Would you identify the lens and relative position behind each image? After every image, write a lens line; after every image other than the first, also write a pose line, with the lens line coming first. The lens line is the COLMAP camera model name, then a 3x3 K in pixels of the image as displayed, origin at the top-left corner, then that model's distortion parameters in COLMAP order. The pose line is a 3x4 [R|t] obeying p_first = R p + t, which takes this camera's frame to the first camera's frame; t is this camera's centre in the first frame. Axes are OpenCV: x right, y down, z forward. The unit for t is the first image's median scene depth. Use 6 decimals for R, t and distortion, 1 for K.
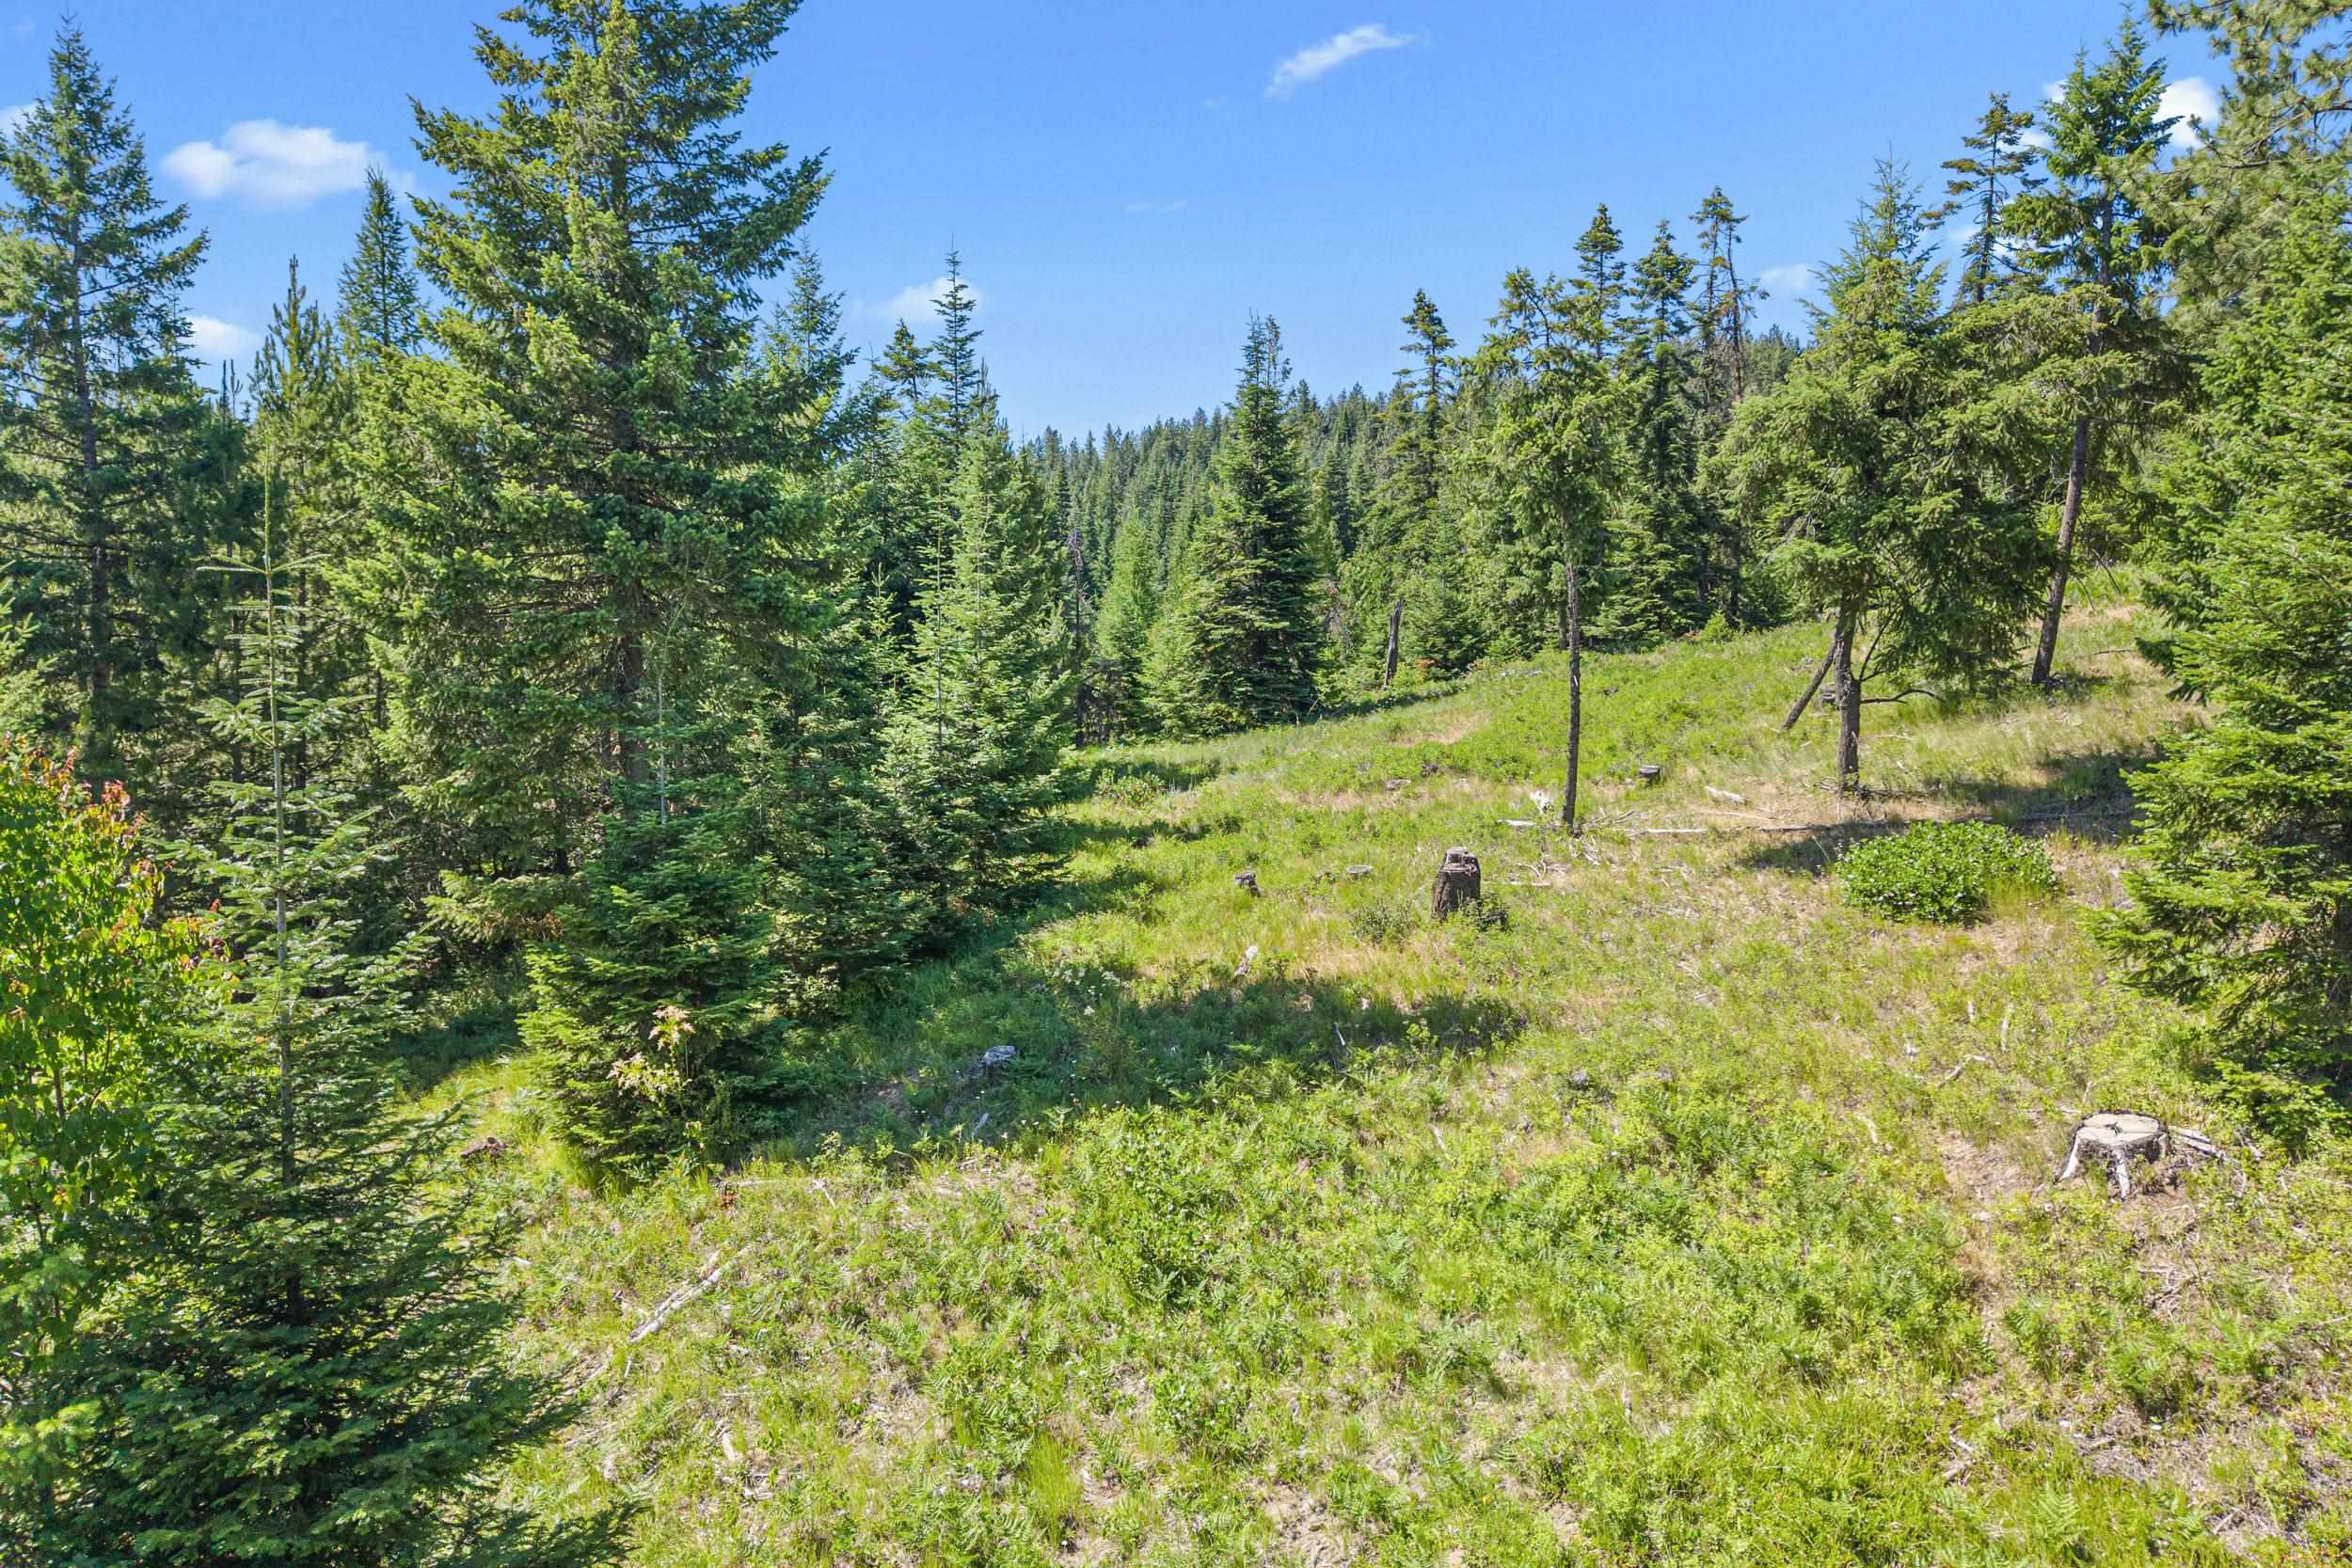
lens RADIAL K [[1525.1, 0, 1163.4], [0, 1525.1, 786.9], [0, 0, 1]] dist [0.007204, -0.031576]
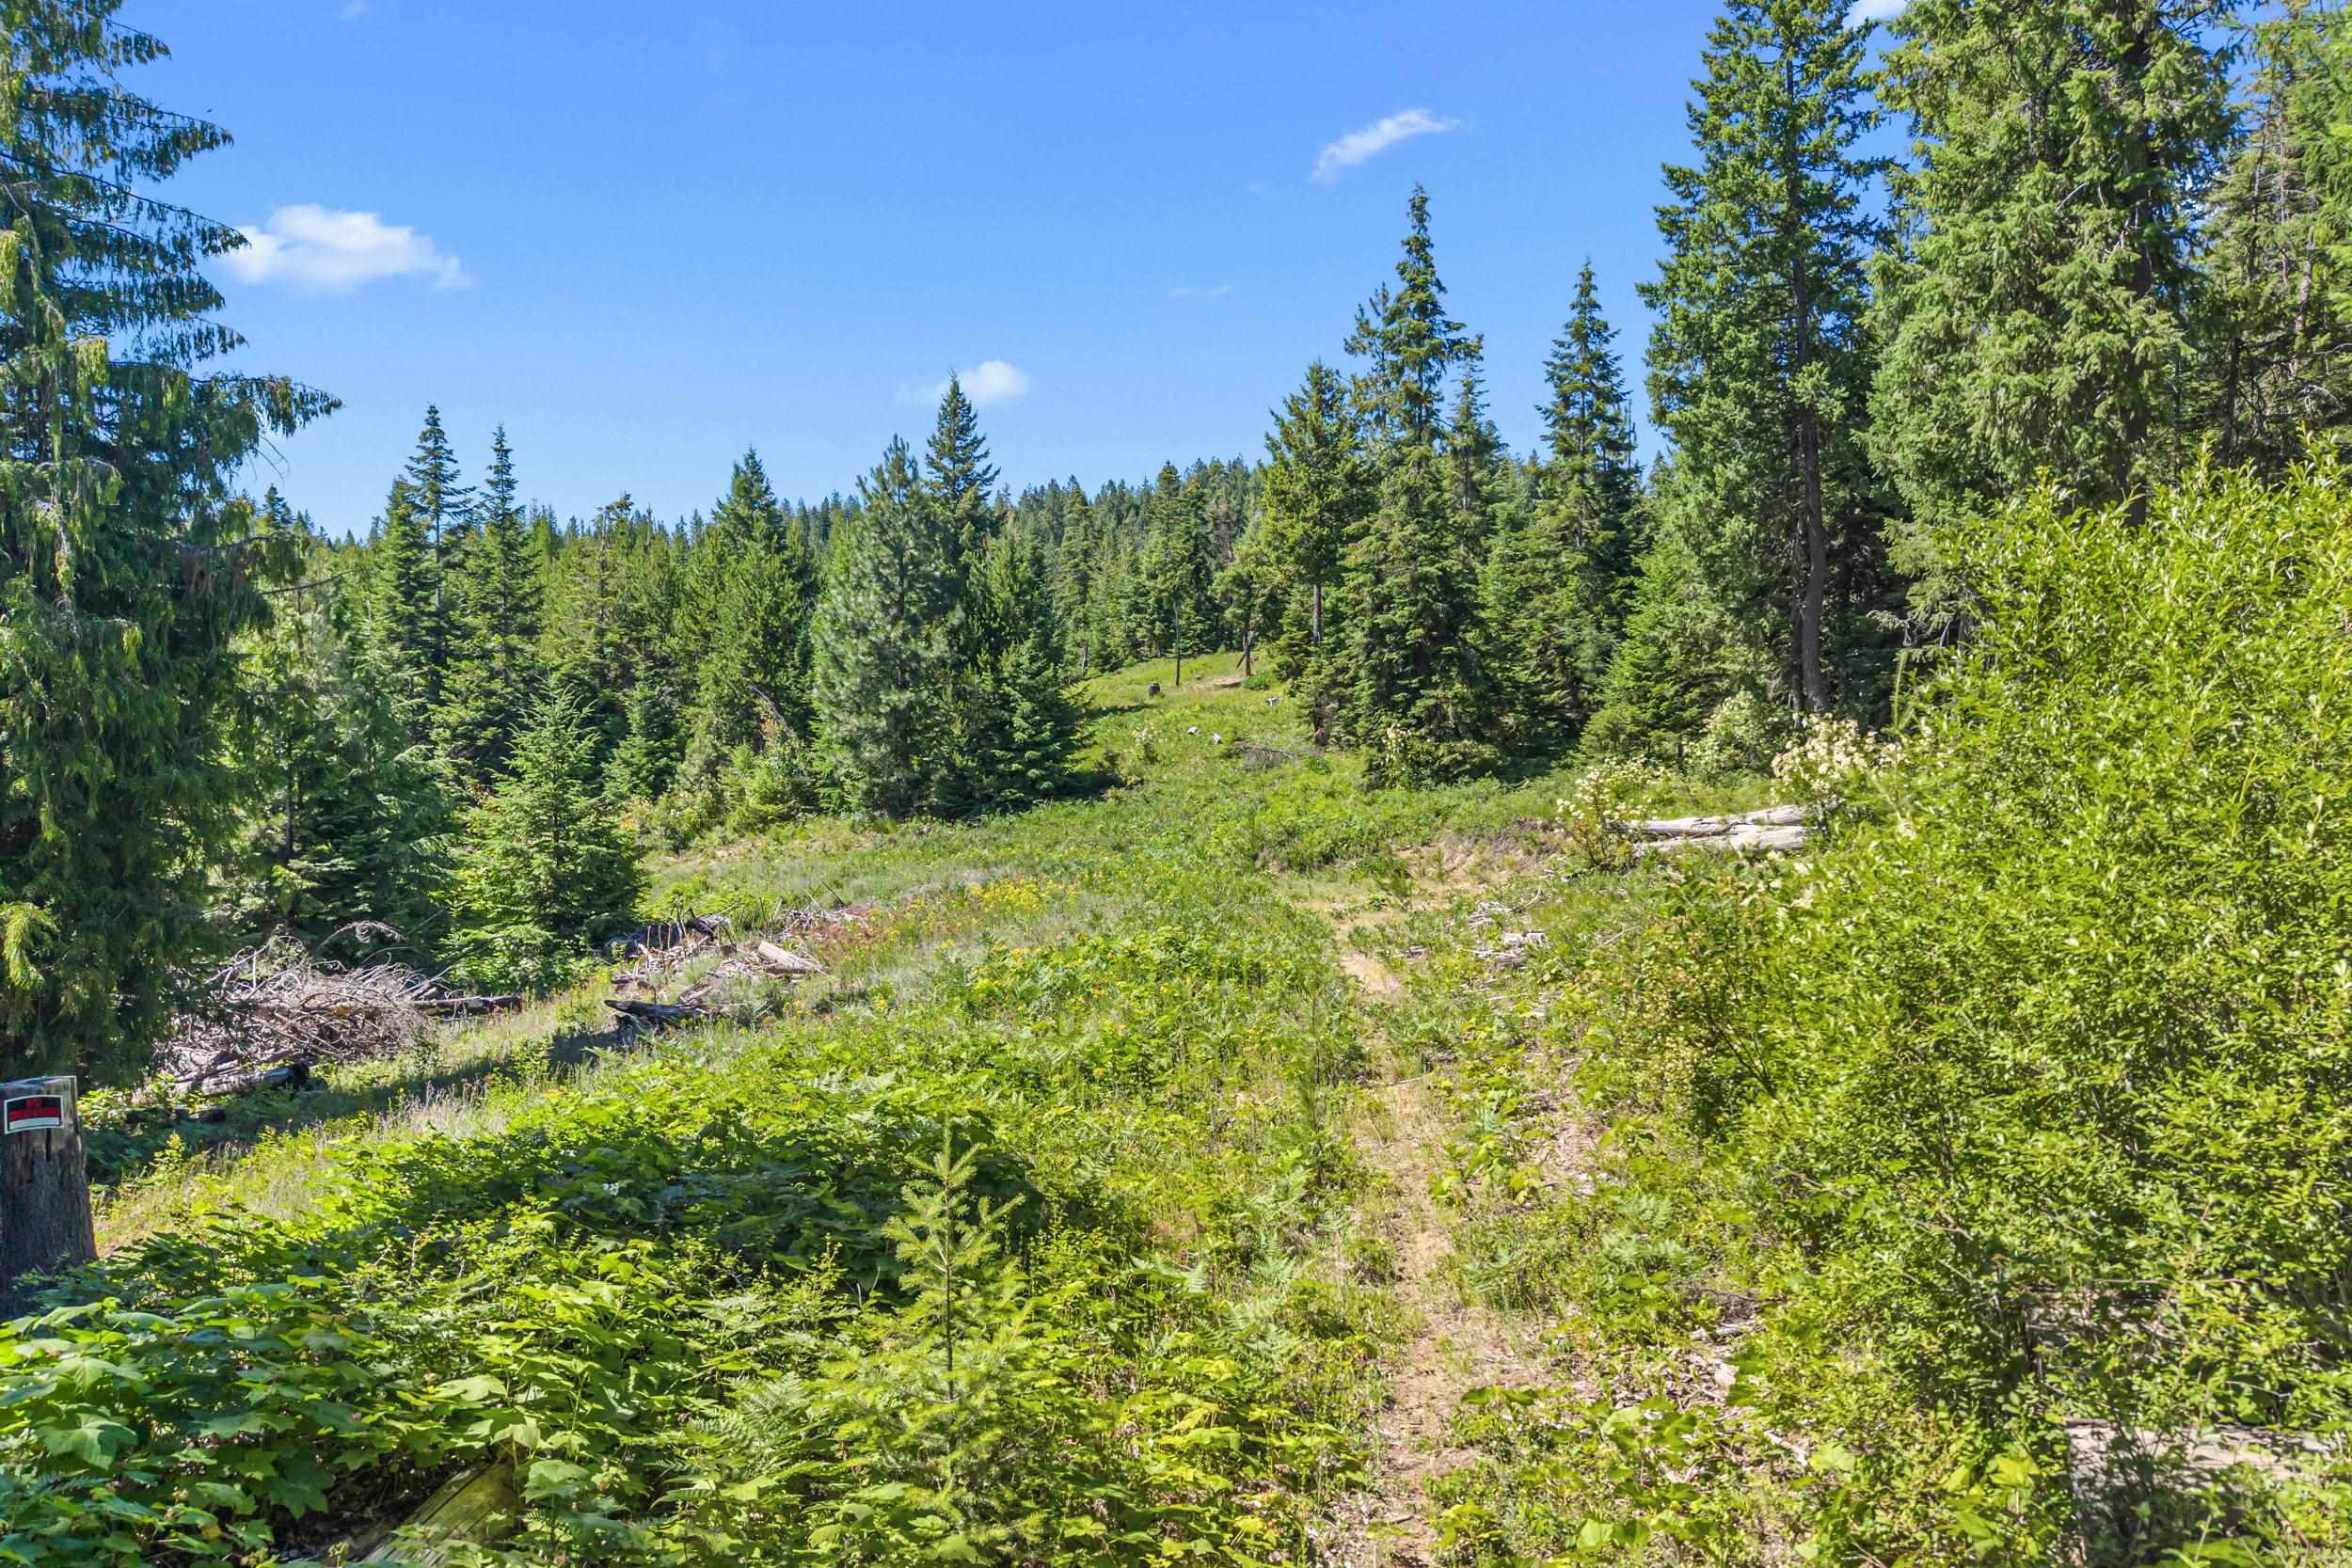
lens RADIAL K [[1525.1, 0, 1163.4], [0, 1525.1, 786.9], [0, 0, 1]] dist [0.007204, -0.031576]
pose [[0.958459, -0.014206, 0.284875, -0.372742], [0.029942, 0.998252, -0.050959, 0.208212], [-0.283653, 0.057372, 0.957209, -1.140609]]
